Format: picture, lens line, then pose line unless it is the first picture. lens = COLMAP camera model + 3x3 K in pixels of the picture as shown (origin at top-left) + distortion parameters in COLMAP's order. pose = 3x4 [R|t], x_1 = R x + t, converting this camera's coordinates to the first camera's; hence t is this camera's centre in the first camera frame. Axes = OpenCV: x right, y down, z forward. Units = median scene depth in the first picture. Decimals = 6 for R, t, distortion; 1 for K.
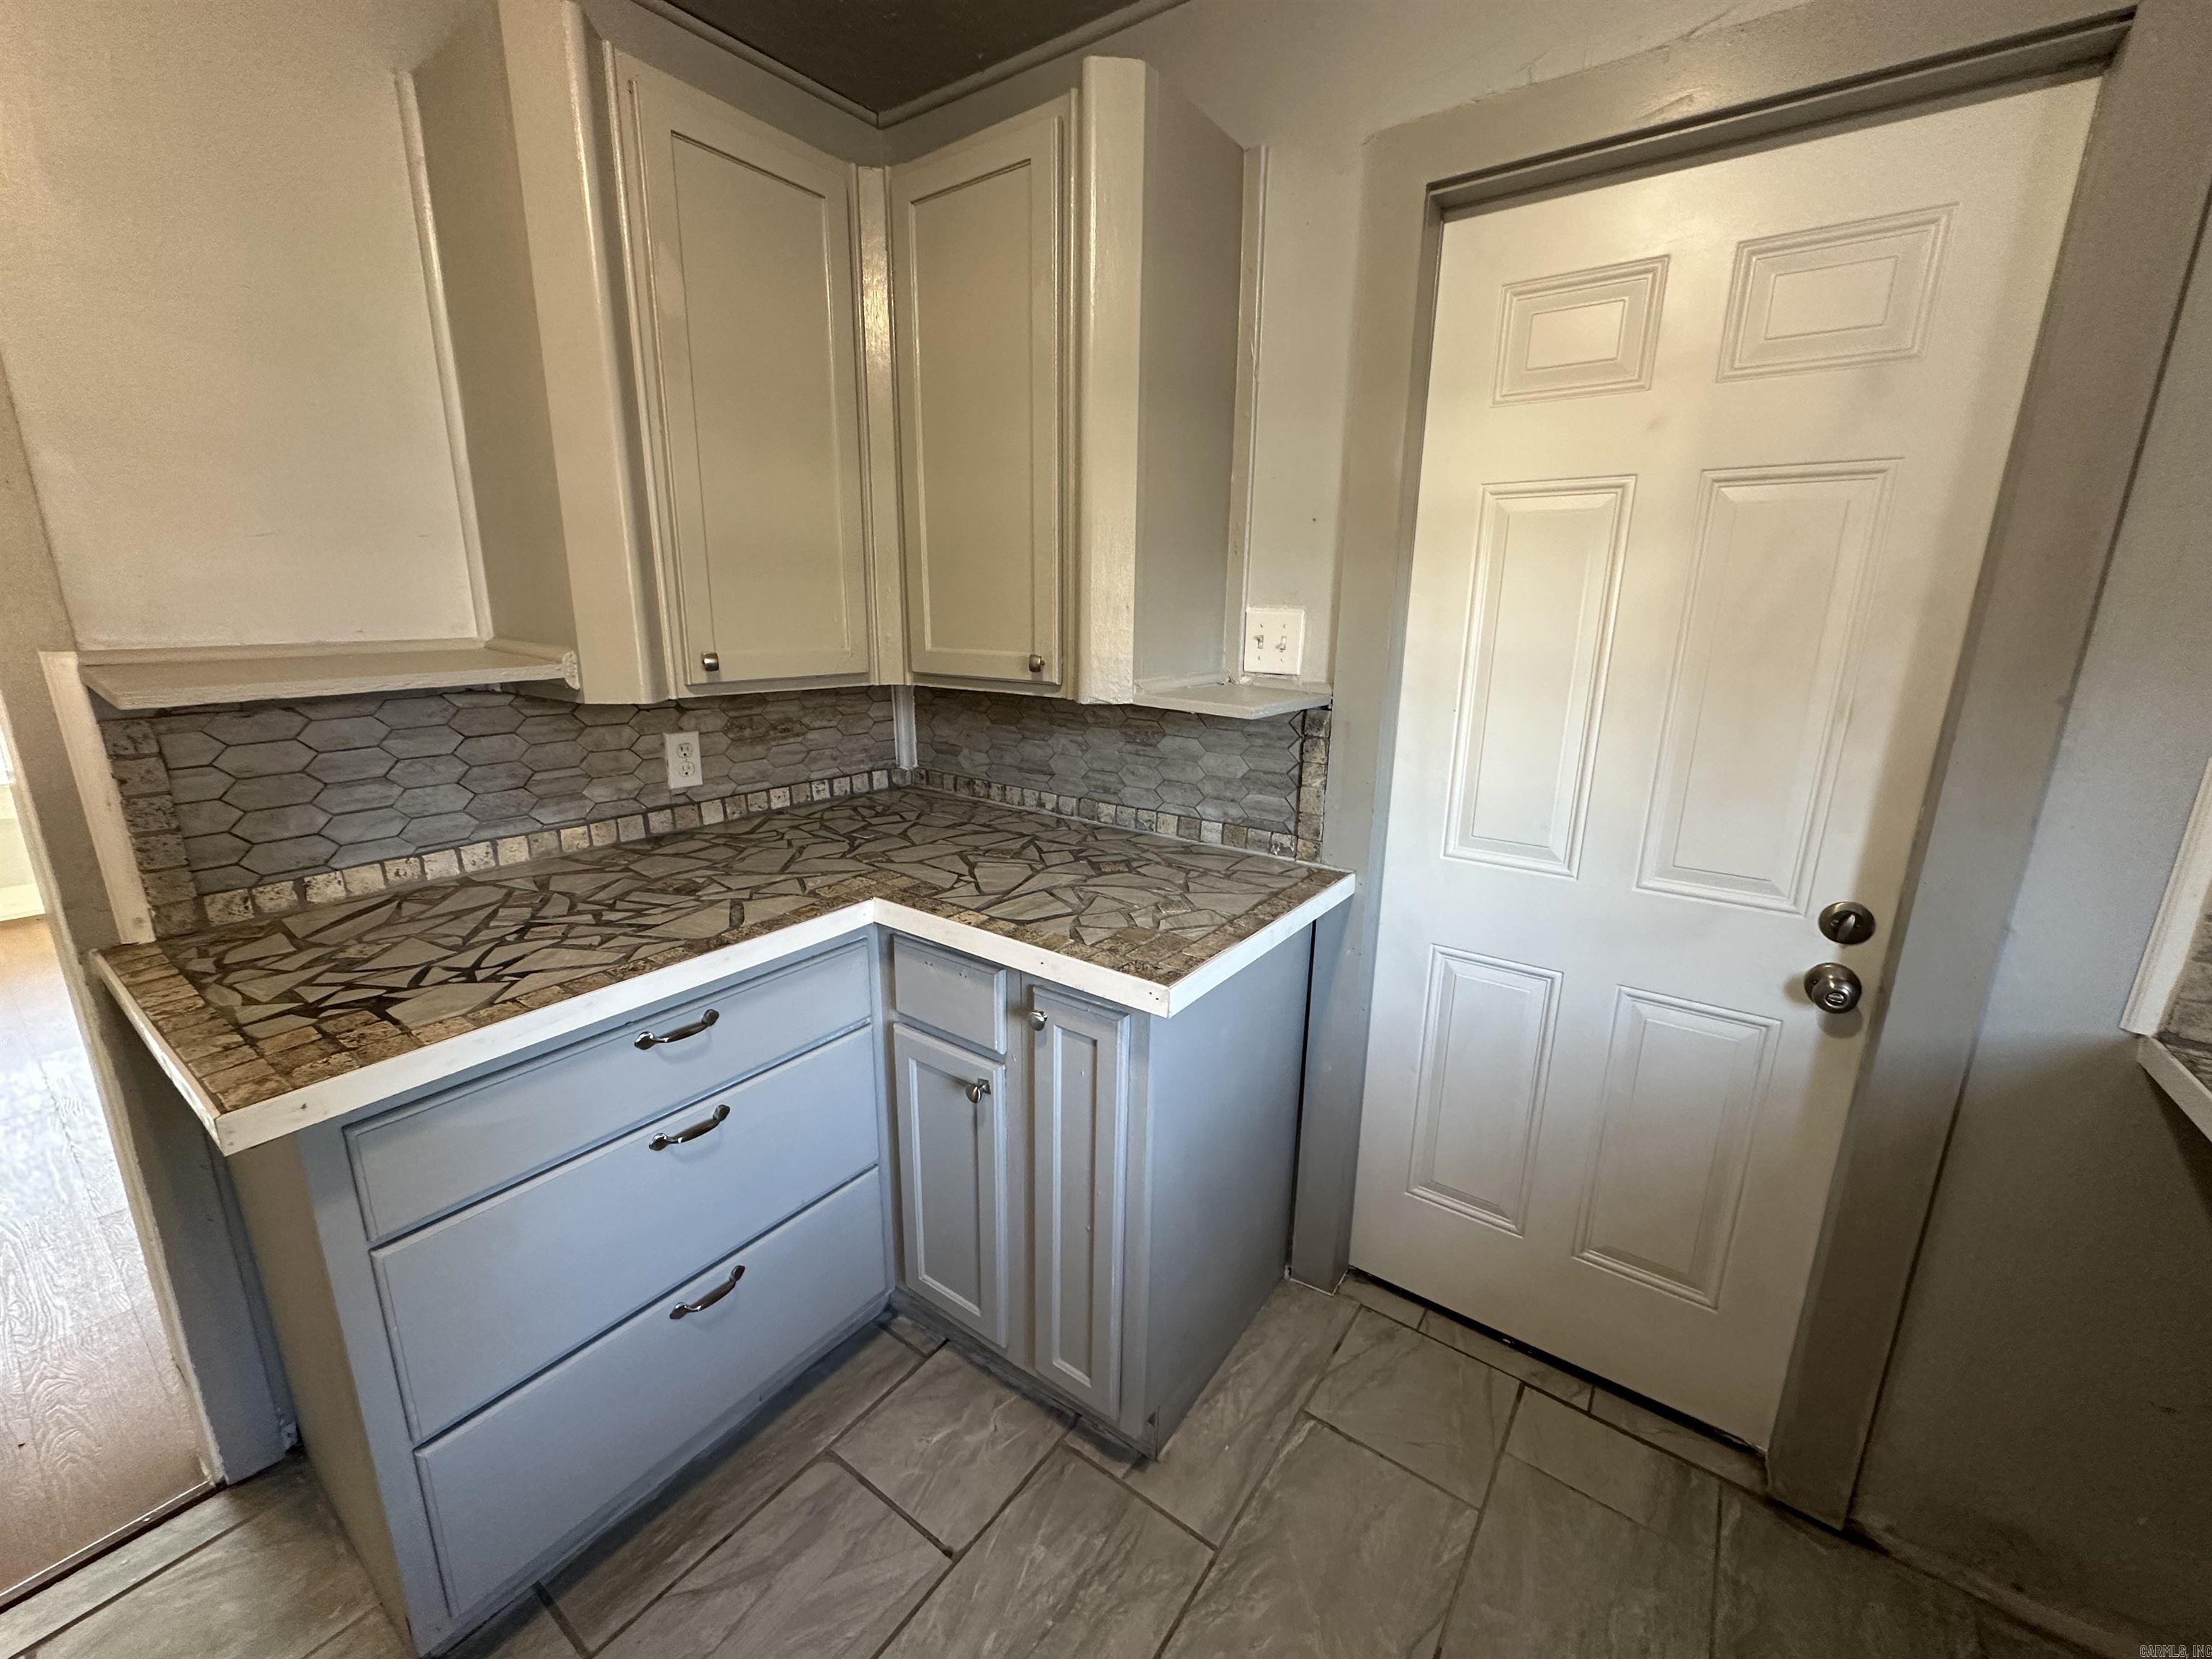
lens RADIAL K [[882.4, 0, 1103.9], [0, 882.4, 827.6], [0, 0, 1]] dist [-0.003915, 0.001152]
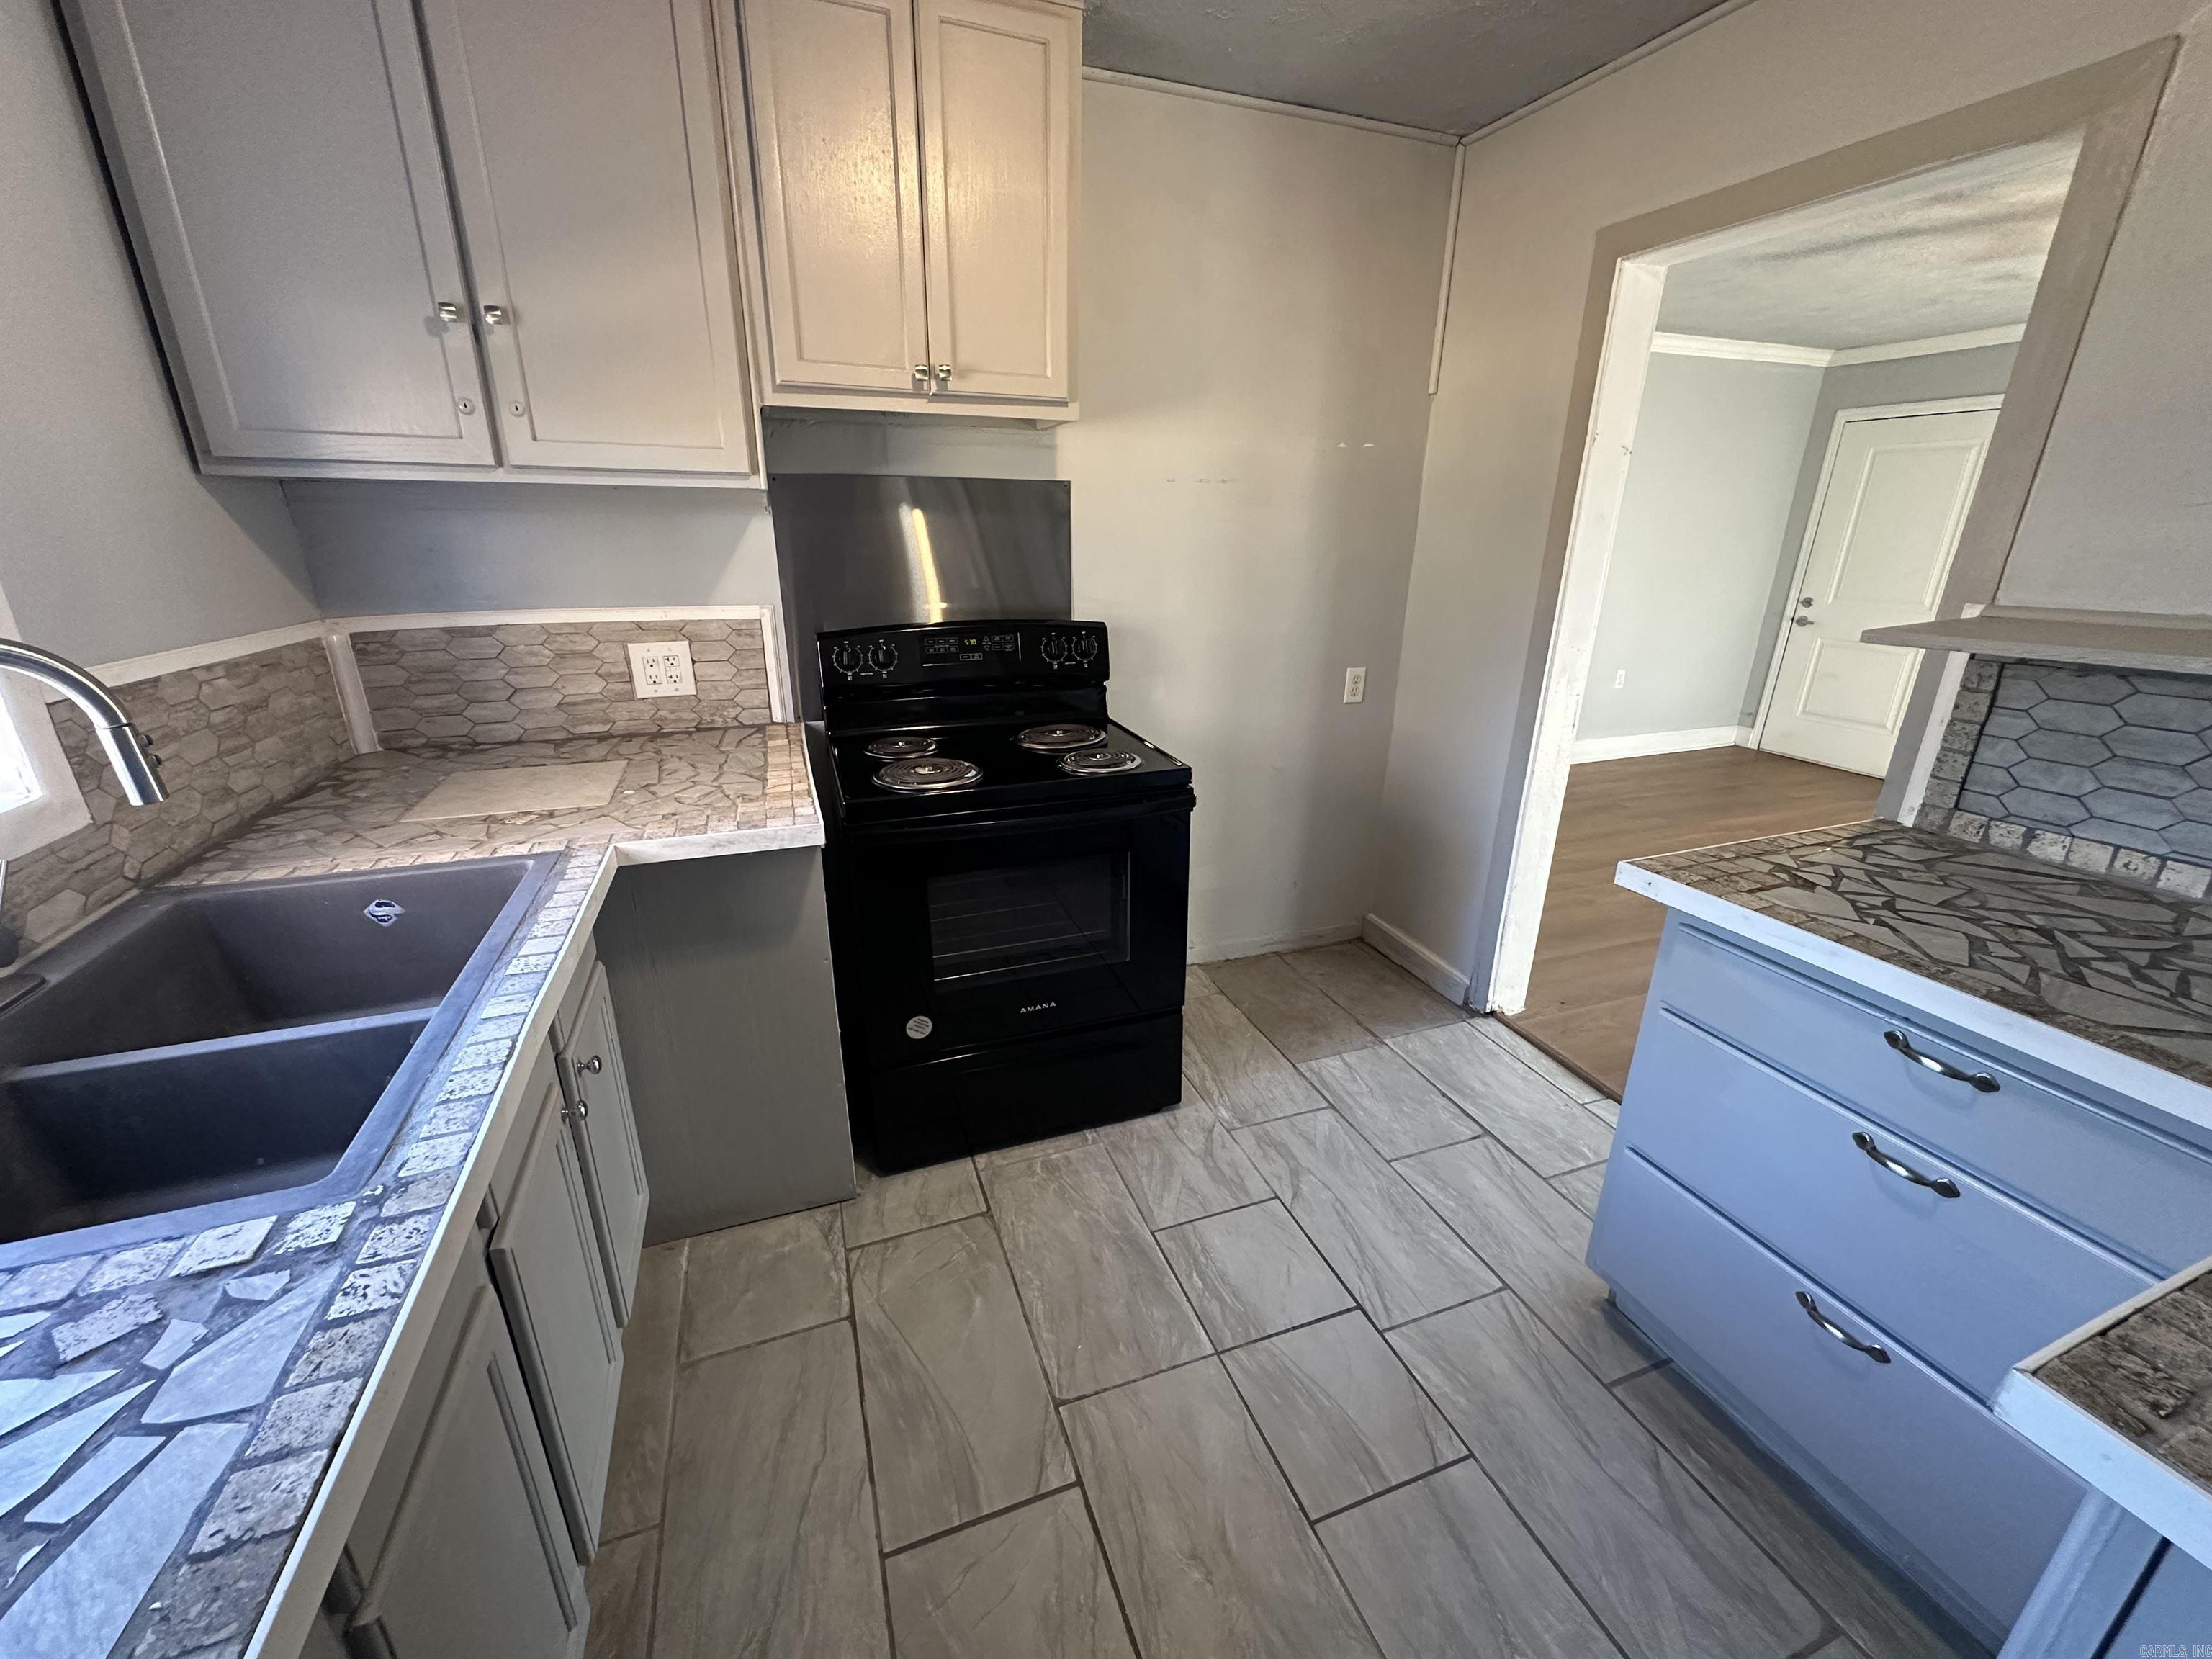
lens RADIAL K [[882.4, 0, 1103.9], [0, 882.4, 827.6], [0, 0, 1]] dist [-0.003915, 0.001152]
pose [[-0.555941, 0.255334, -0.791034, 0.617254], [-0.218315, 0.873390, 0.435350, -0.176347], [0.802040, 0.414723, -0.429809, 0.588943]]
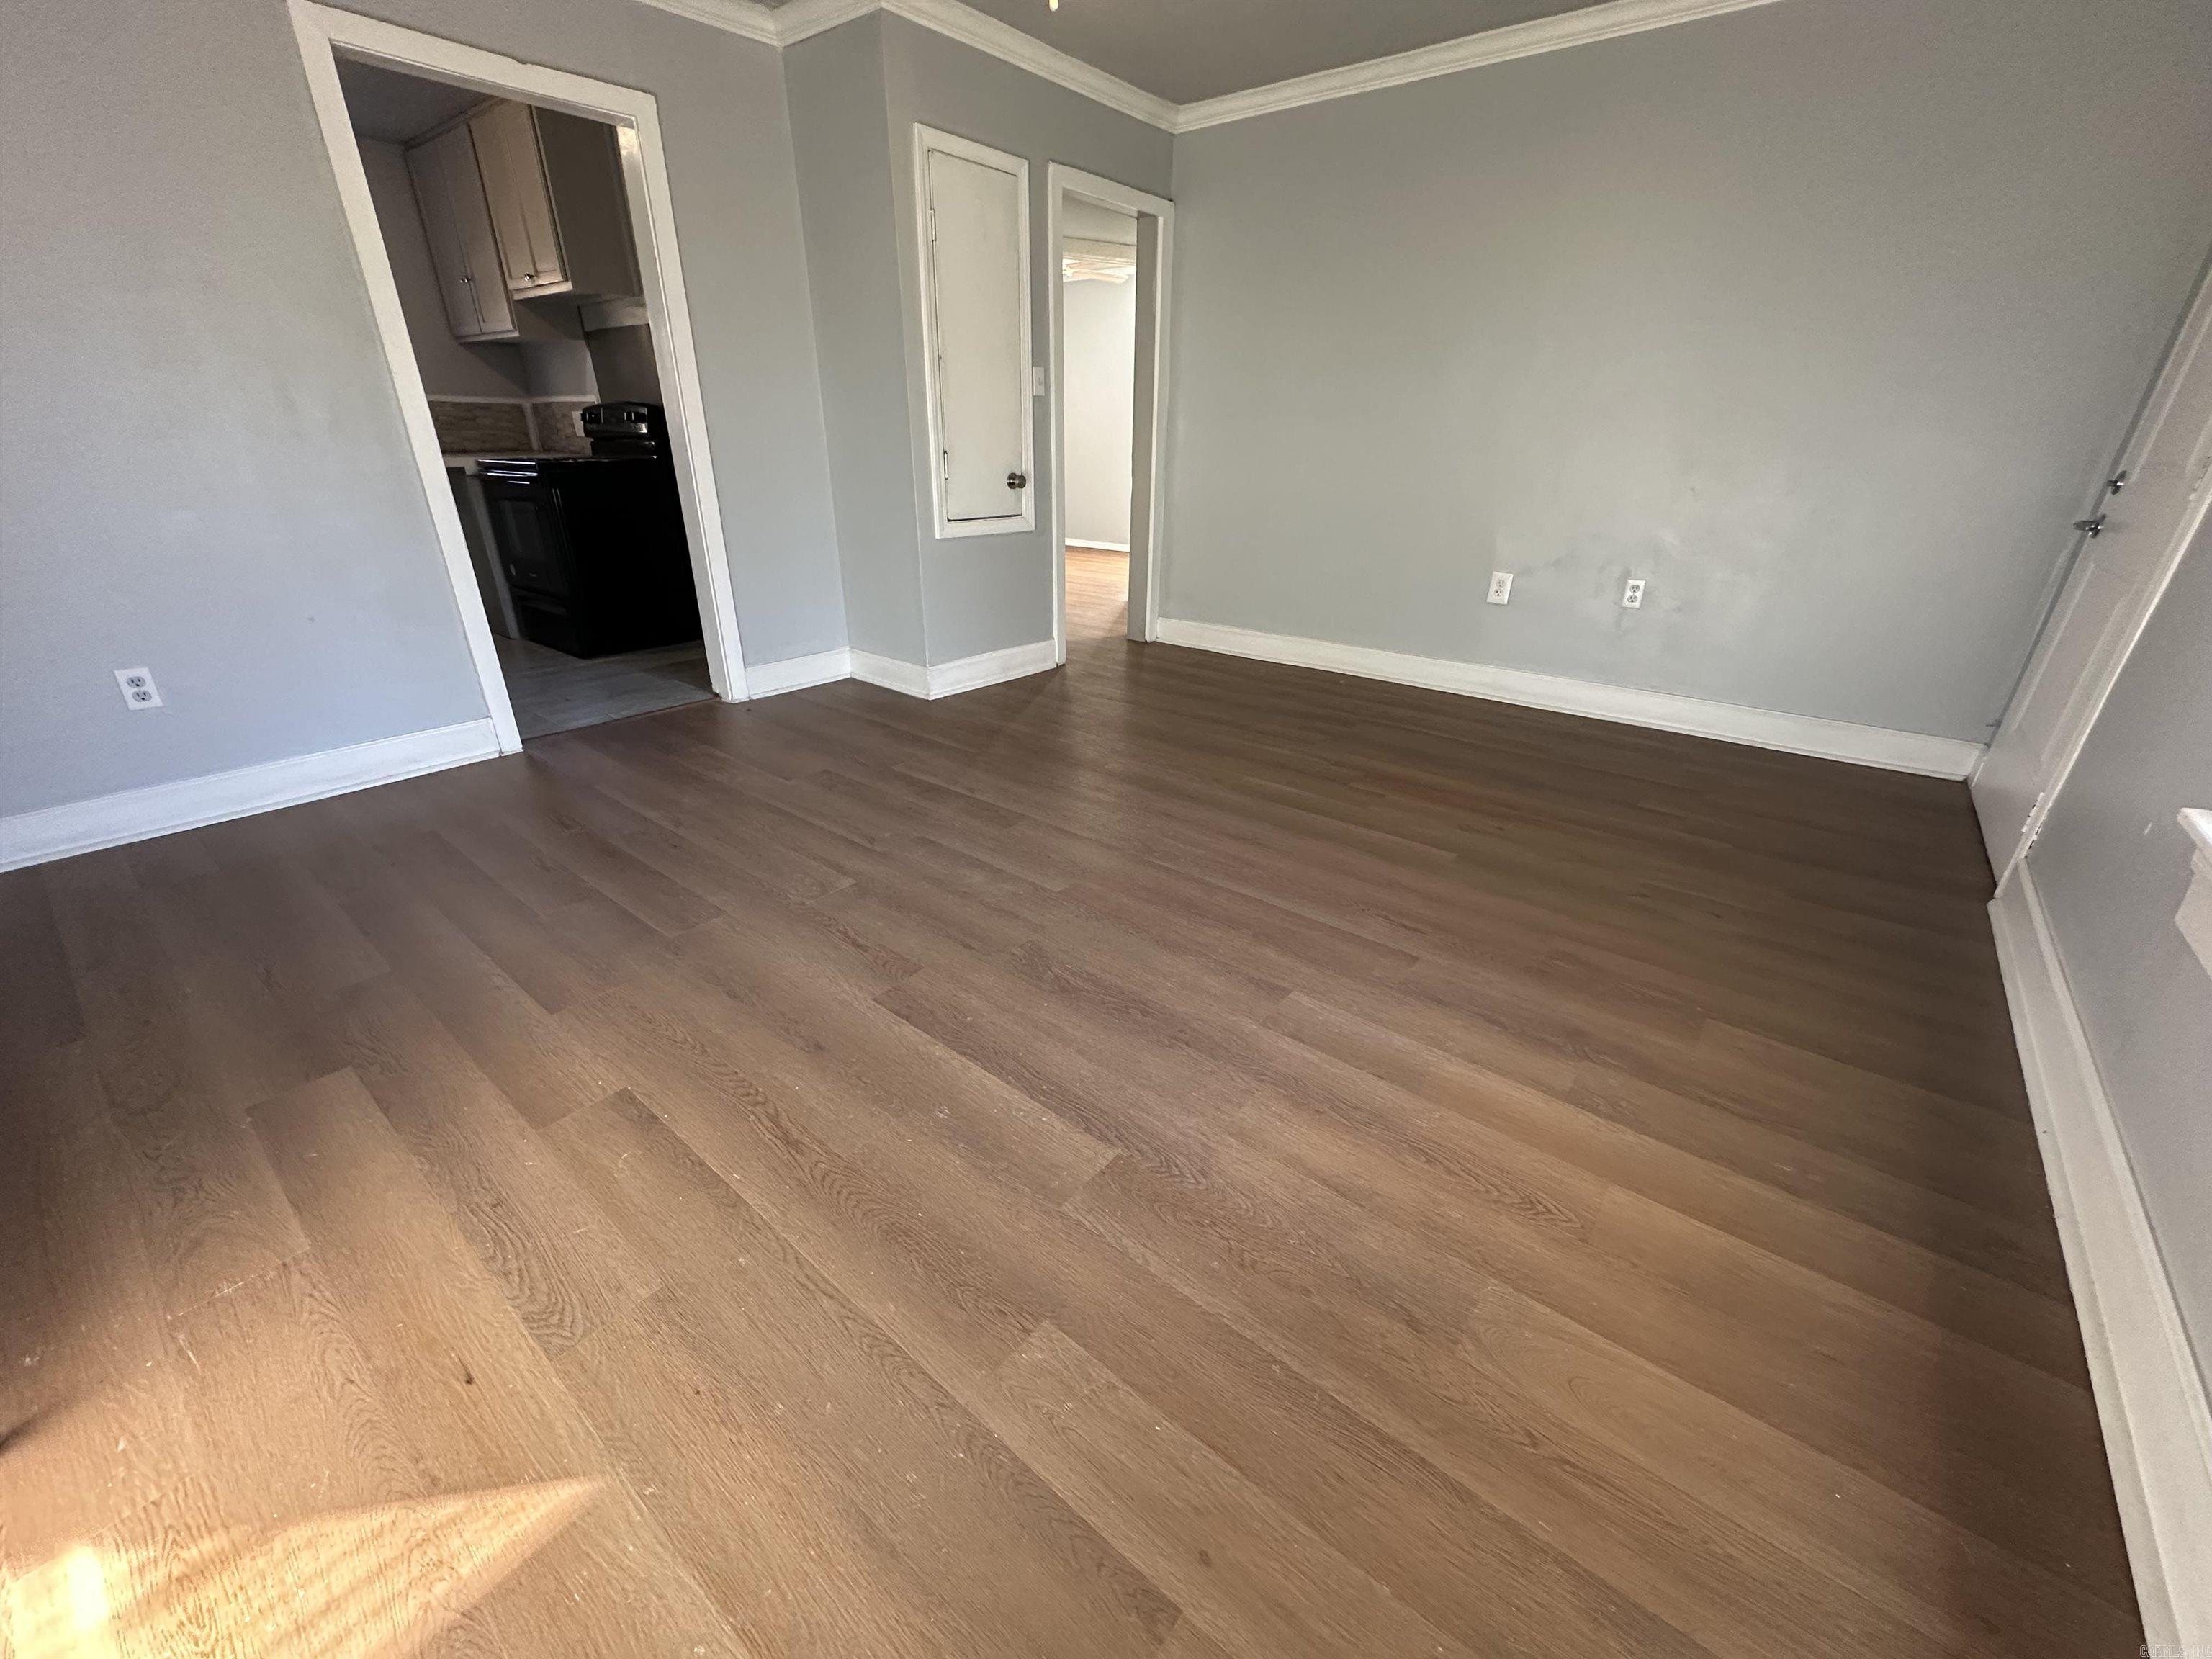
lens RADIAL K [[882.4, 0, 1103.9], [0, 882.4, 827.6], [0, 0, 1]] dist [-0.003915, 0.001152]
pose [[-0.998142, -0.046543, 0.039333, -0.655757], [-0.012057, 0.783545, 0.621218, -0.327145], [-0.059733, 0.619589, -0.782650, 1.518346]]
